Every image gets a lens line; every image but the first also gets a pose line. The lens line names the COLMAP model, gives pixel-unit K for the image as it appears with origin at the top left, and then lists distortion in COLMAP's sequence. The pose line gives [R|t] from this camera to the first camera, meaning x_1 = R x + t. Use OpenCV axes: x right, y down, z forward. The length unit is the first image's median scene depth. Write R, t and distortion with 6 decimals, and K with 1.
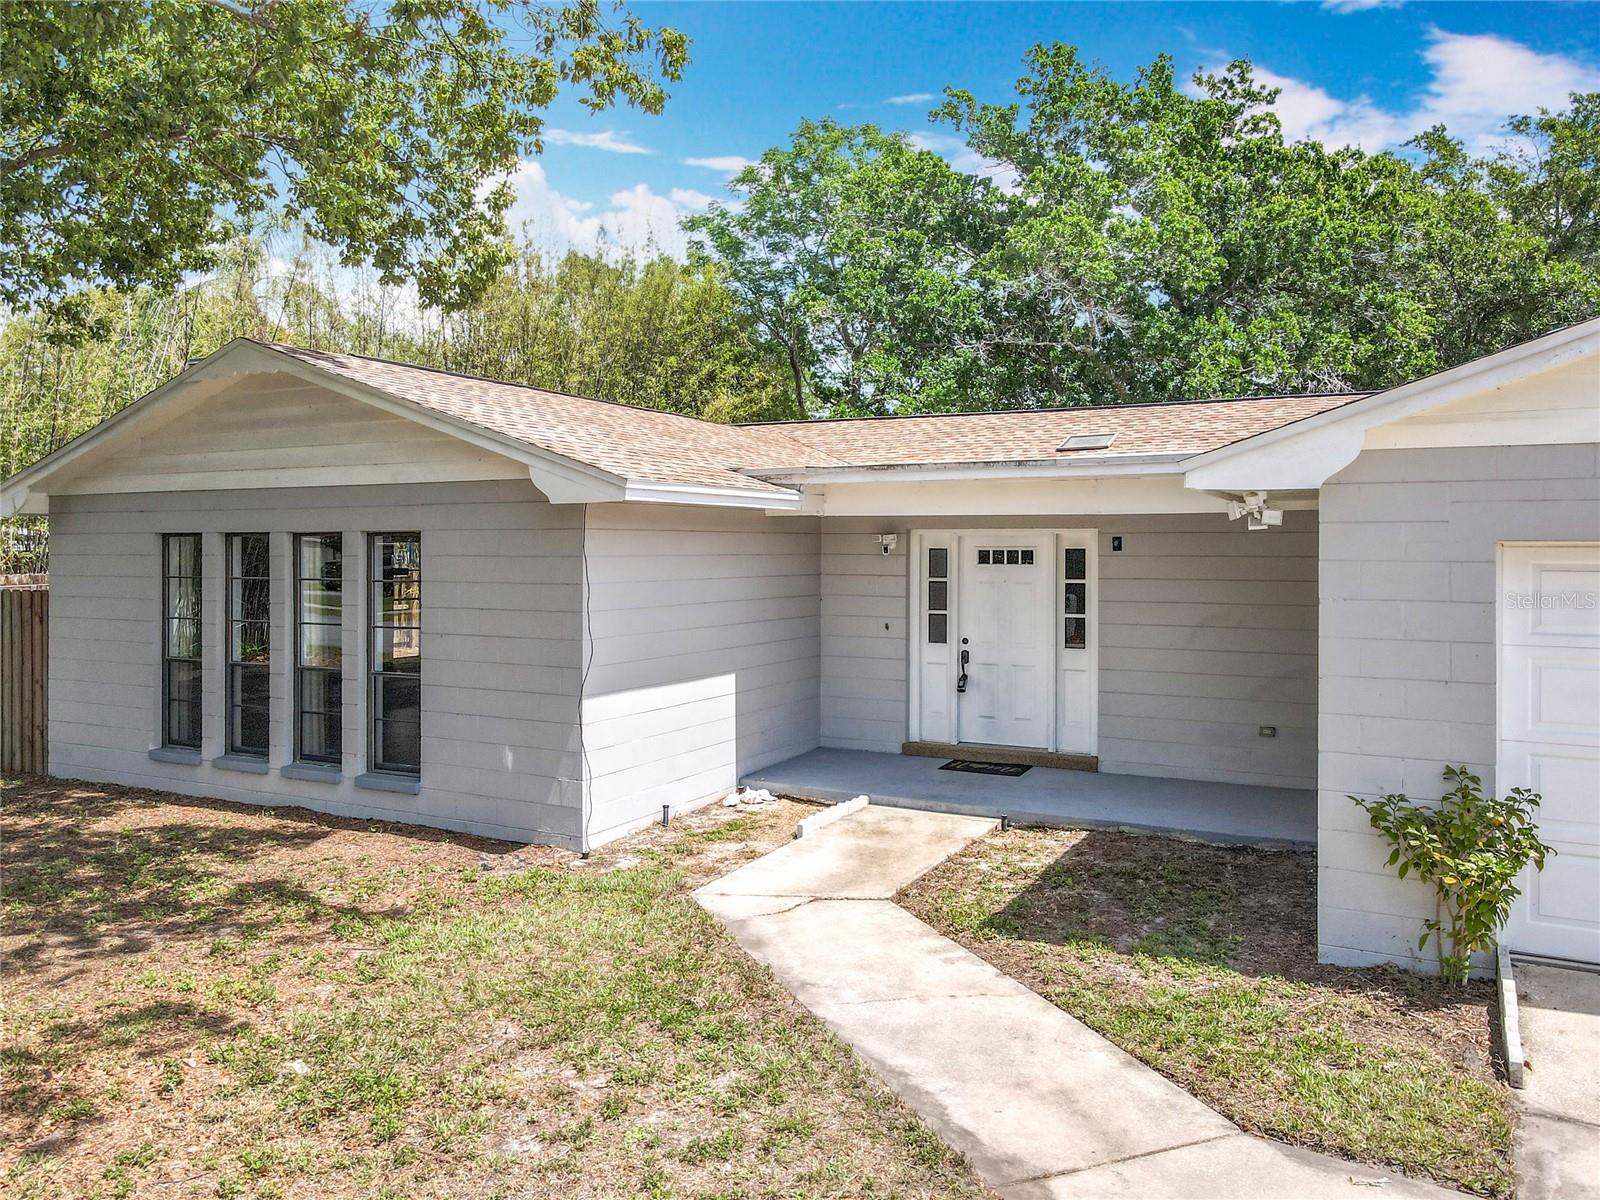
lens RADIAL K [[1201.4, 0, 801.4], [0, 1201.4, 551.8], [0, 0, 1]] dist [0.001918, 0.000541]
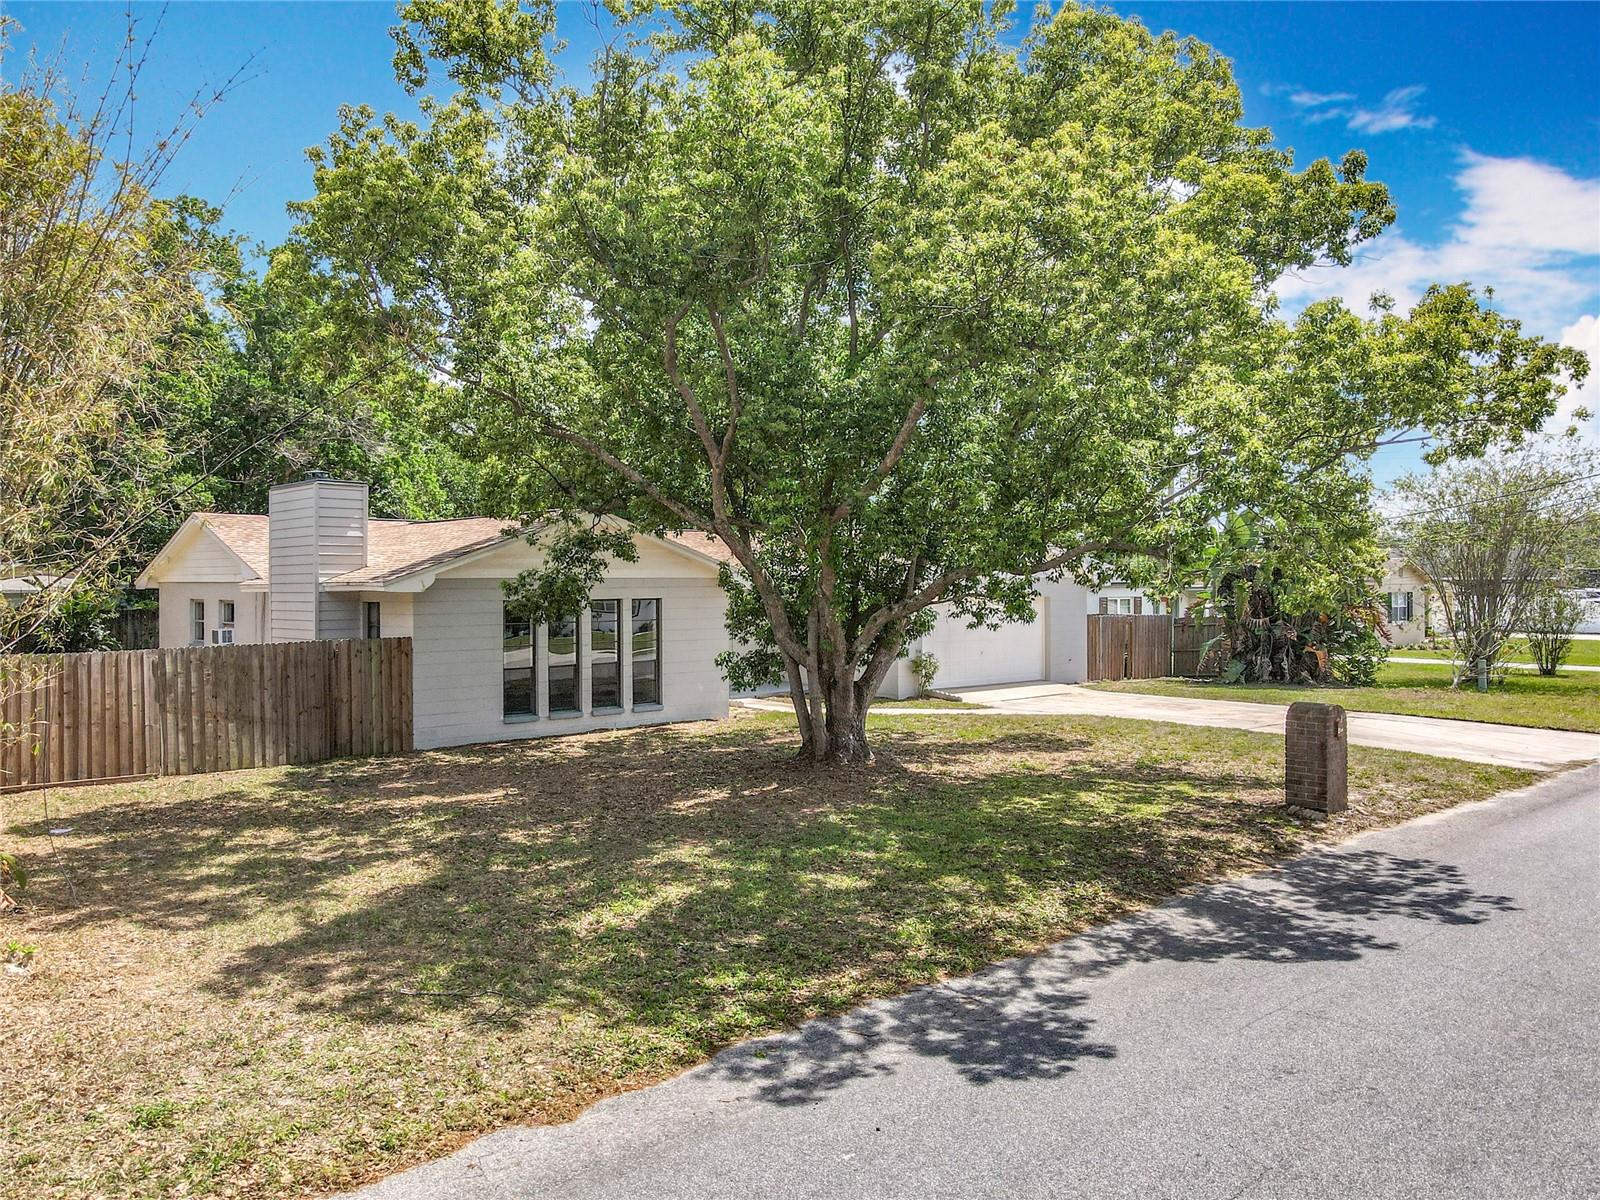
lens RADIAL K [[1185.4, 0, 800.0], [0, 1185.4, 600.0], [0, 0, 1]] dist [0.019982, 0.002358]
pose [[0.312636, -0.015528, 0.949746, -2.166257], [0.005861, 0.999879, 0.014419, -0.040242], [-0.949855, 0.001058, 0.312689, 0.006797]]
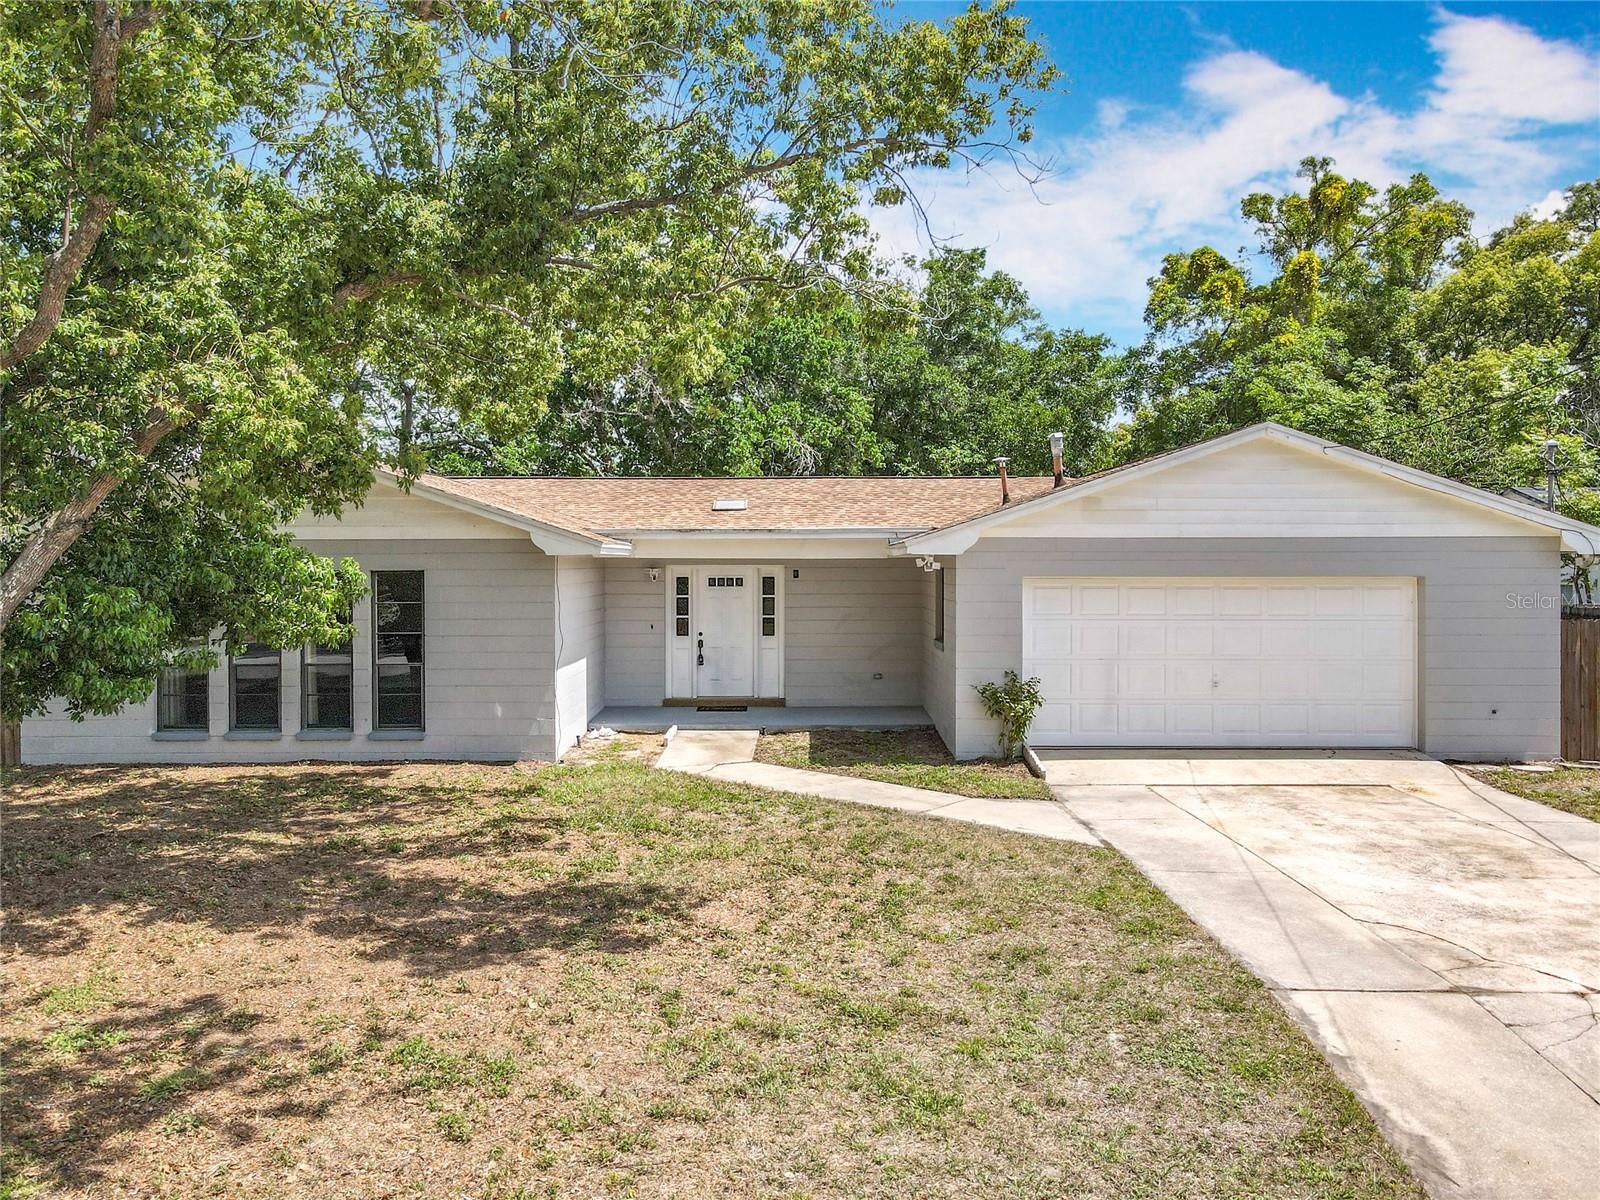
lens RADIAL K [[1185.4, 0, 800.0], [0, 1185.4, 600.0], [0, 0, 1]] dist [0.019982, 0.002358]
pose [[0.882482, -0.017659, 0.470014, -0.539531], [0.004321, 0.999557, 0.029441, -0.019761], [-0.470326, -0.023951, 0.882168, -0.515816]]
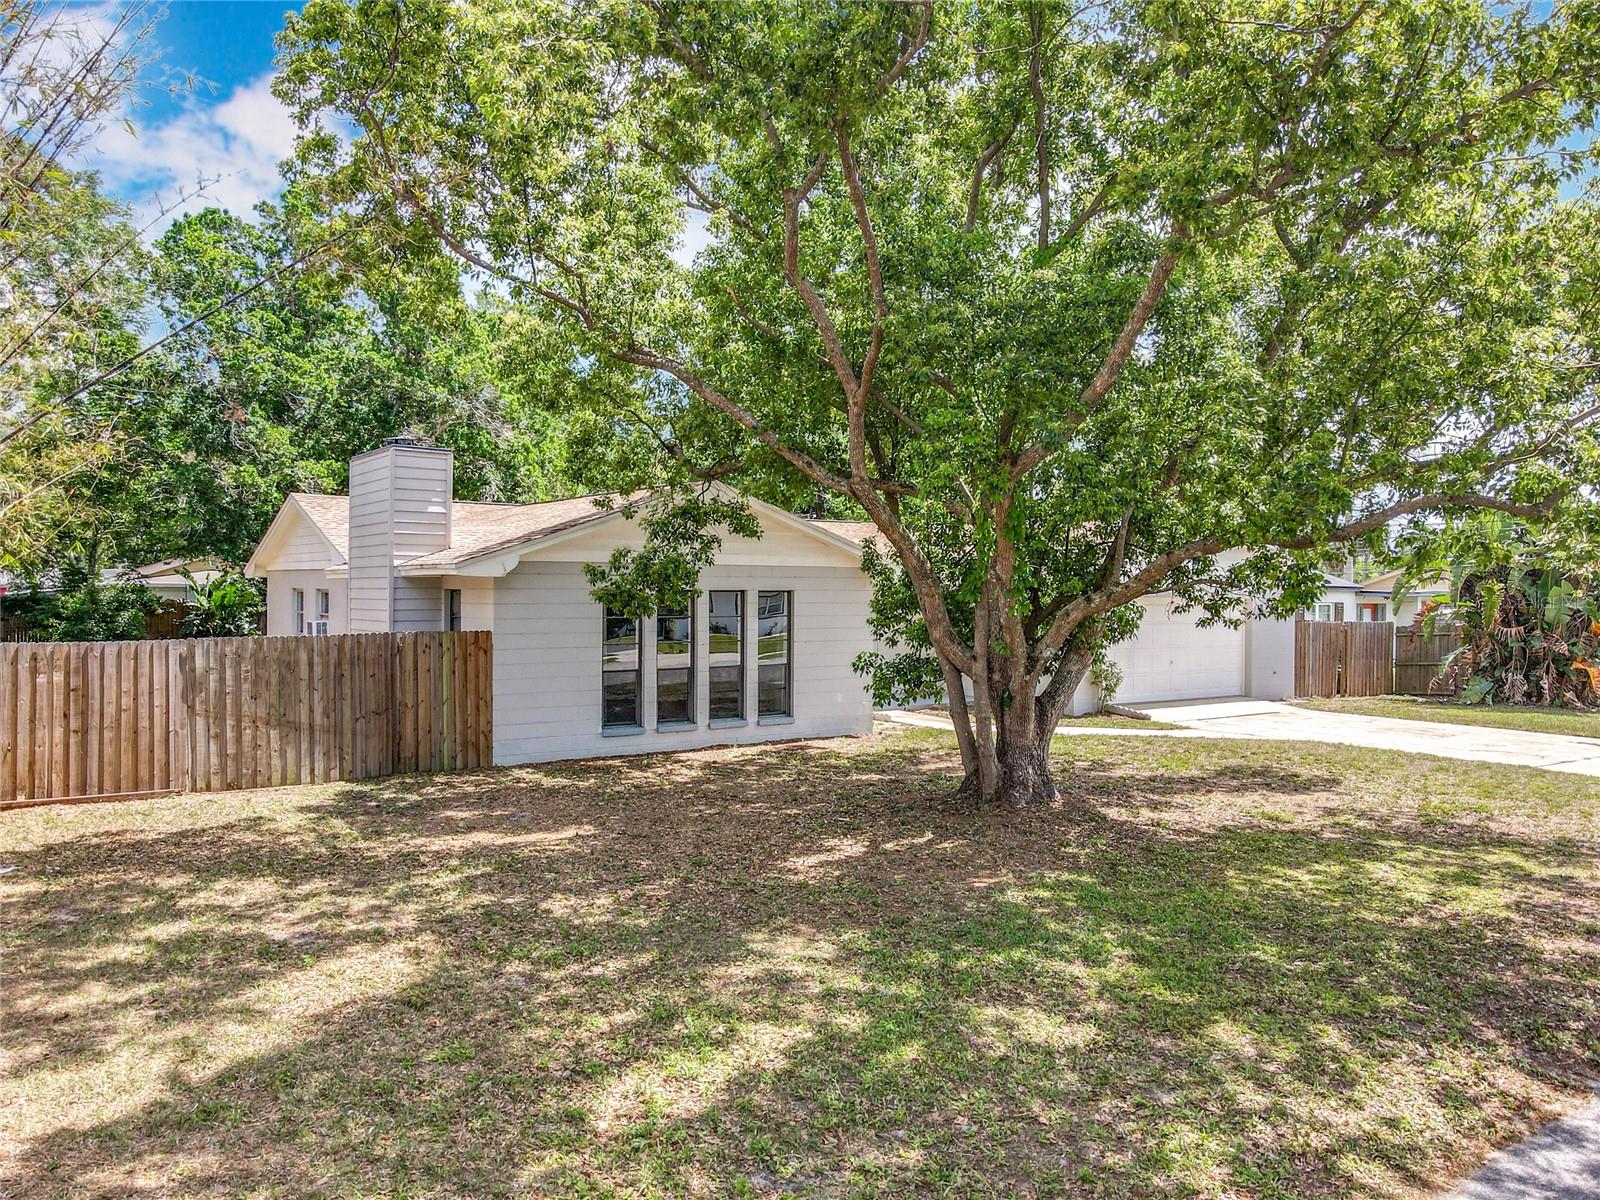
lens RADIAL K [[1185.4, 0, 800.0], [0, 1185.4, 600.0], [0, 0, 1]] dist [0.019982, 0.002358]
pose [[0.431403, -0.007152, 0.902131, -1.836670], [-0.004523, 0.999939, 0.010091, -0.017942], [-0.902148, -0.008434, 0.431345, 0.127234]]
